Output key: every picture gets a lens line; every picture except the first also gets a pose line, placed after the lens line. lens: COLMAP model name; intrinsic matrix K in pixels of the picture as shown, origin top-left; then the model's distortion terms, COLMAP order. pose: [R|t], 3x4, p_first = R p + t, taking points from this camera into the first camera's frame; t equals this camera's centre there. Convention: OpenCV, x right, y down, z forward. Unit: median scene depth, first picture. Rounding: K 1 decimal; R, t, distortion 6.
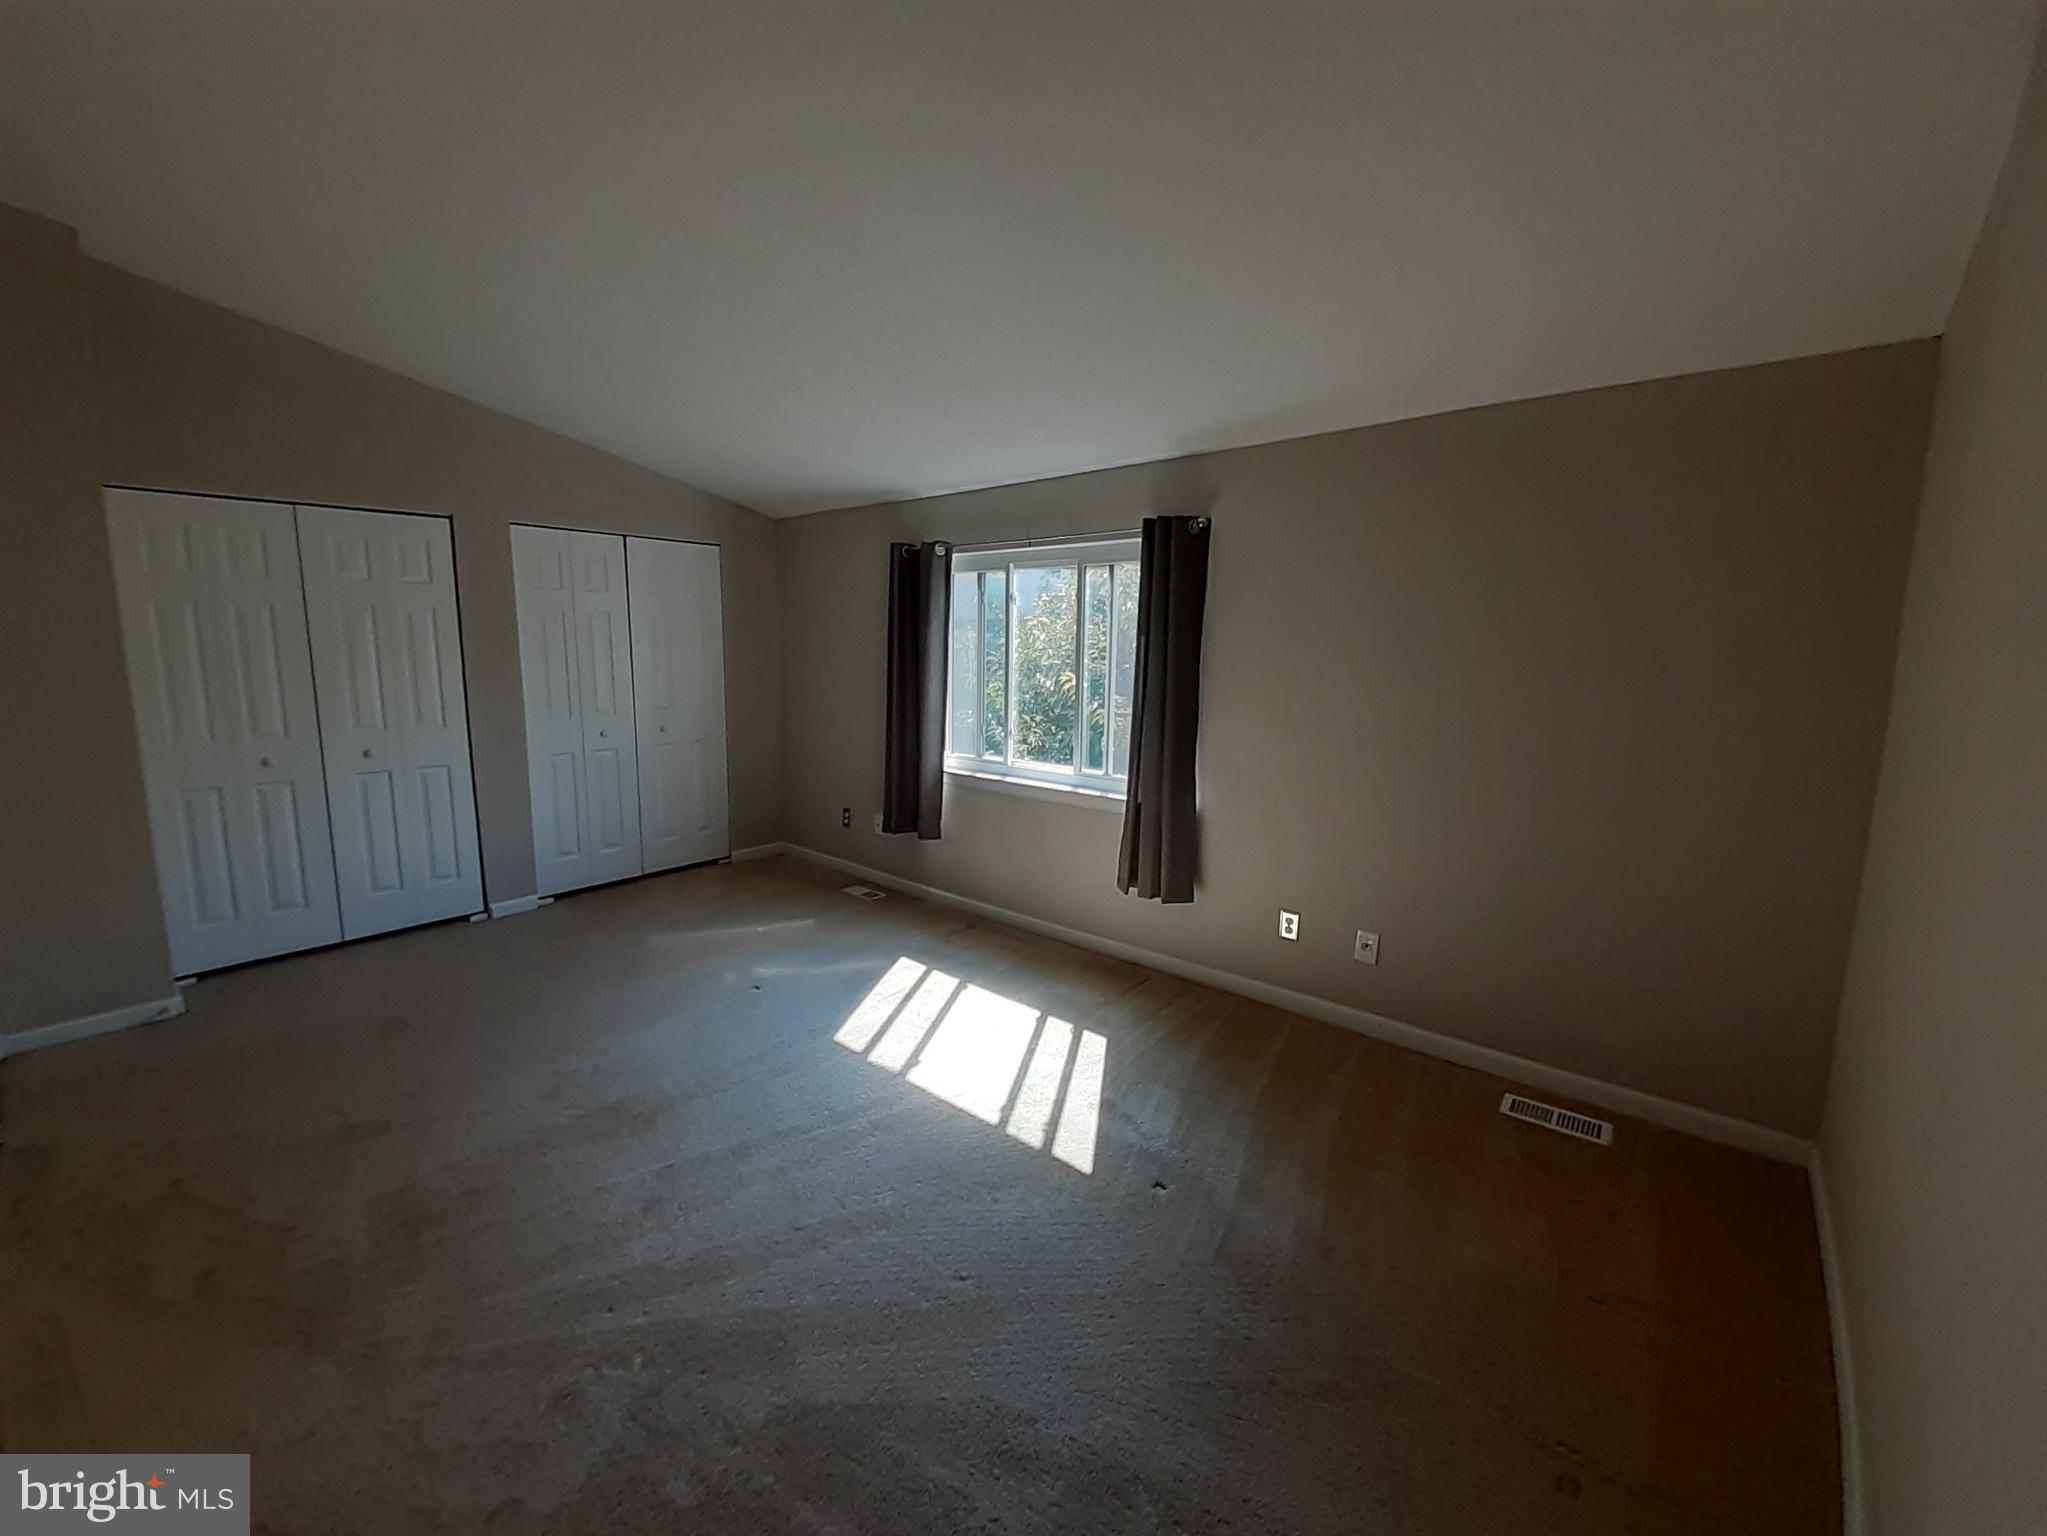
lens RADIAL K [[817.1, 0, 965.3], [0, 817.1, 755.7], [0, 0, 1]] dist [0.117183, -0.000014]
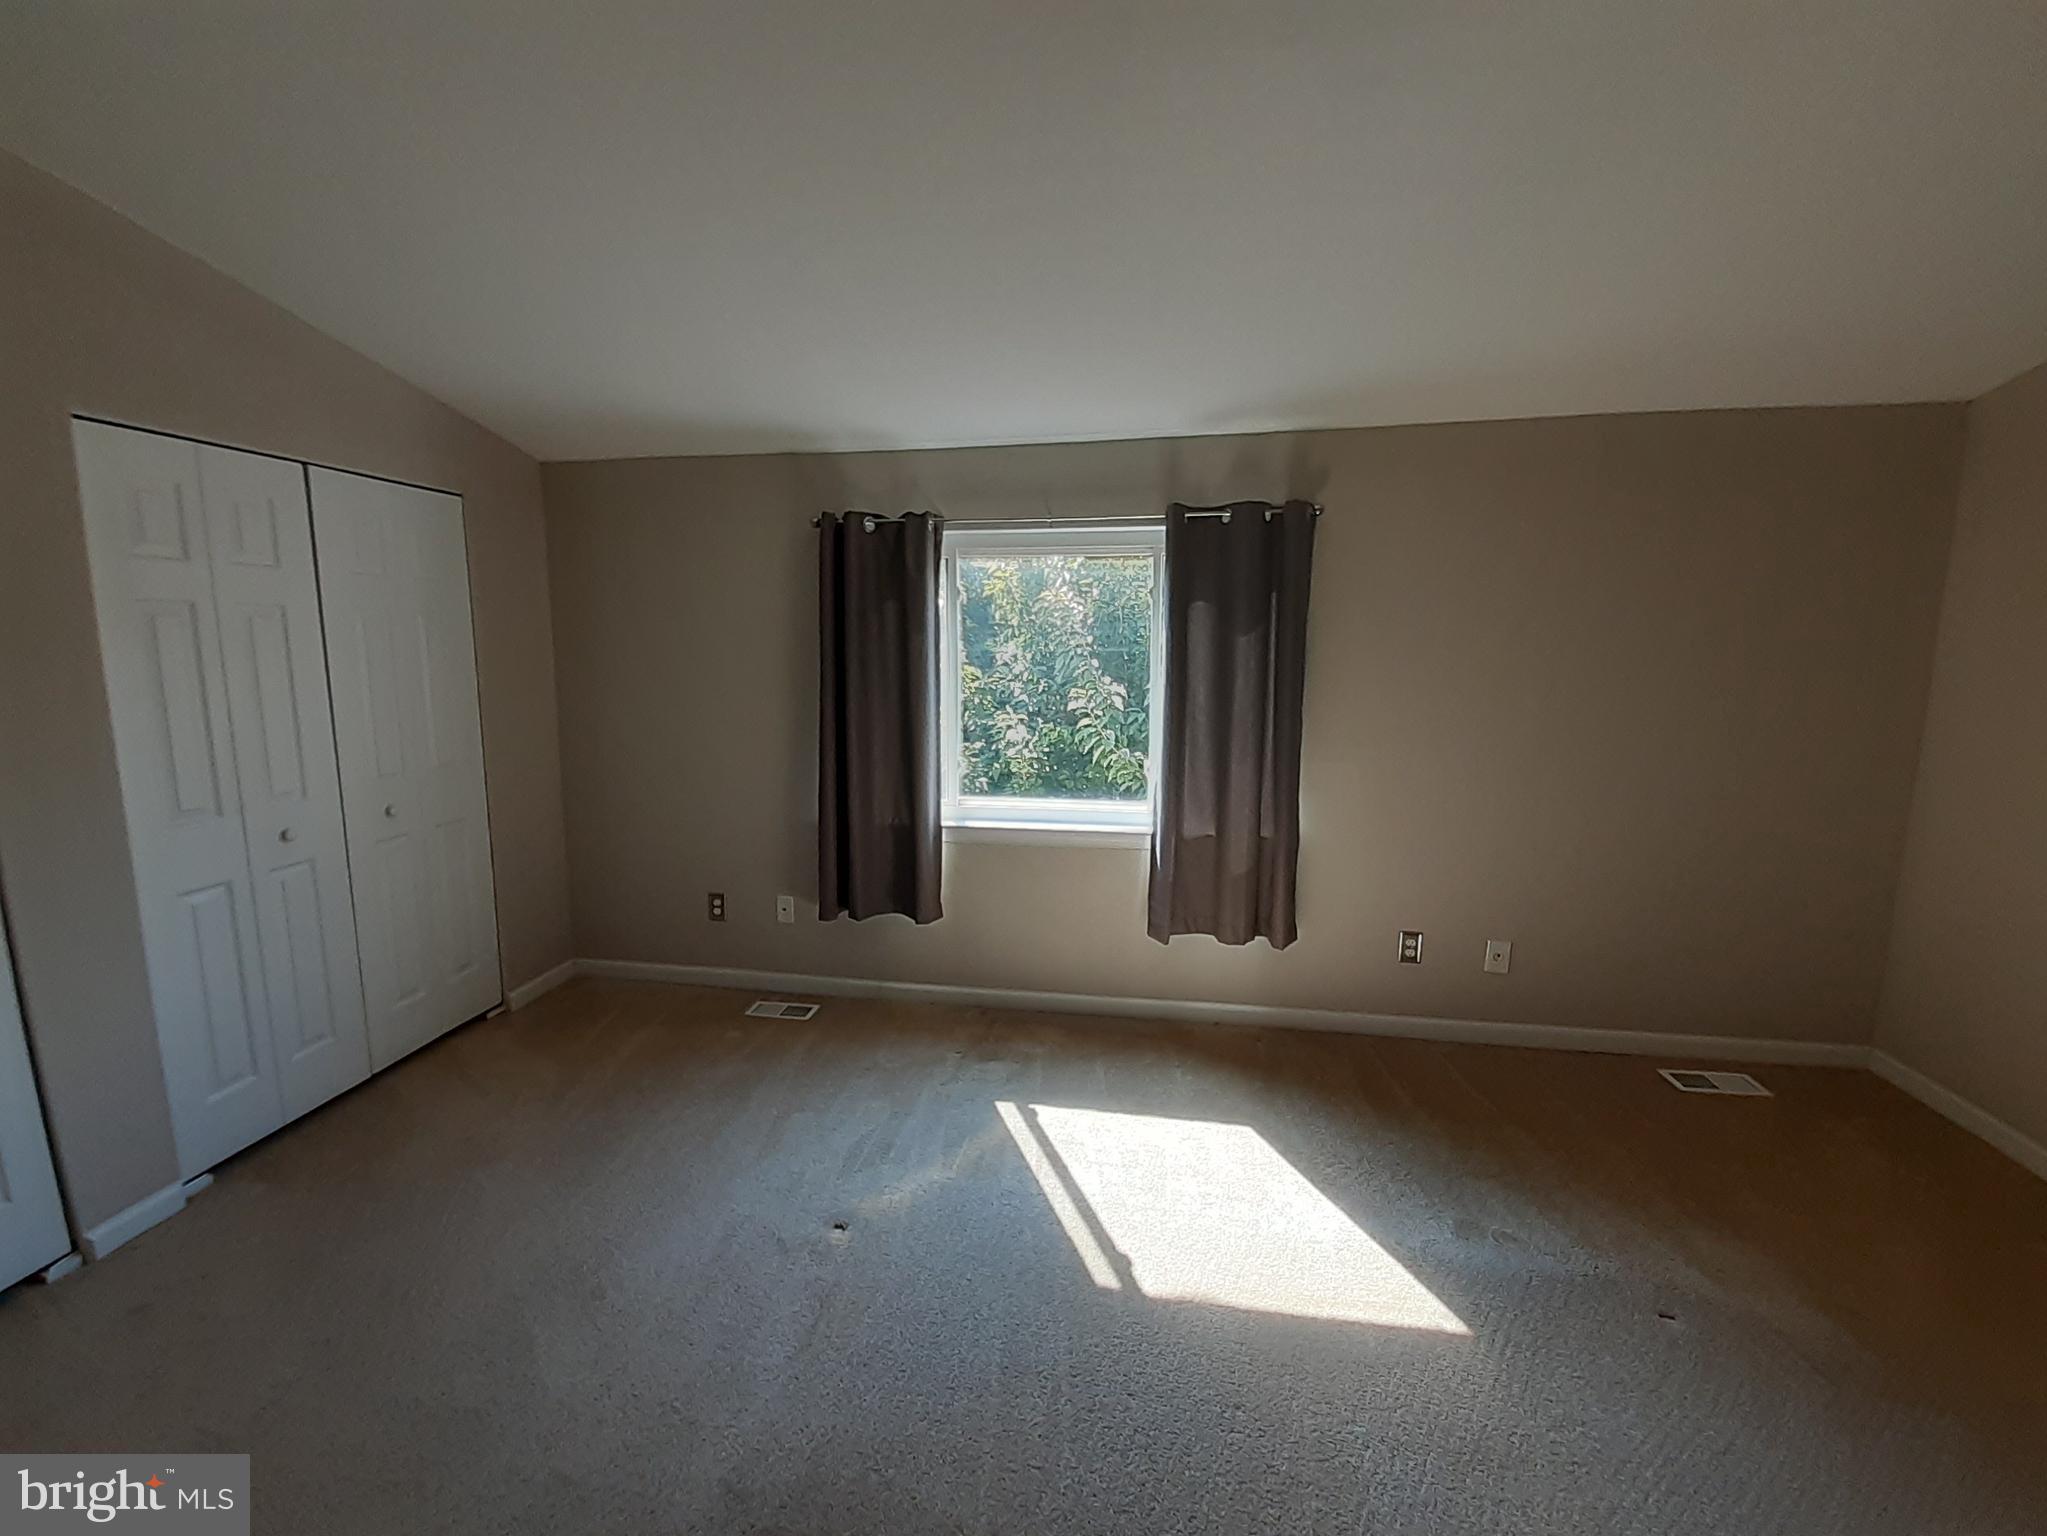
lens RADIAL K [[835.2, 0, 985.0], [0, 835.2, 758.0], [0, 0, 1]] dist [0.042230, -0.000070]
pose [[0.845623, -0.084413, 0.527064, -0.388981], [0.085459, 0.996089, 0.022420, -0.056002], [-0.526896, 0.026084, 0.849530, 0.344659]]
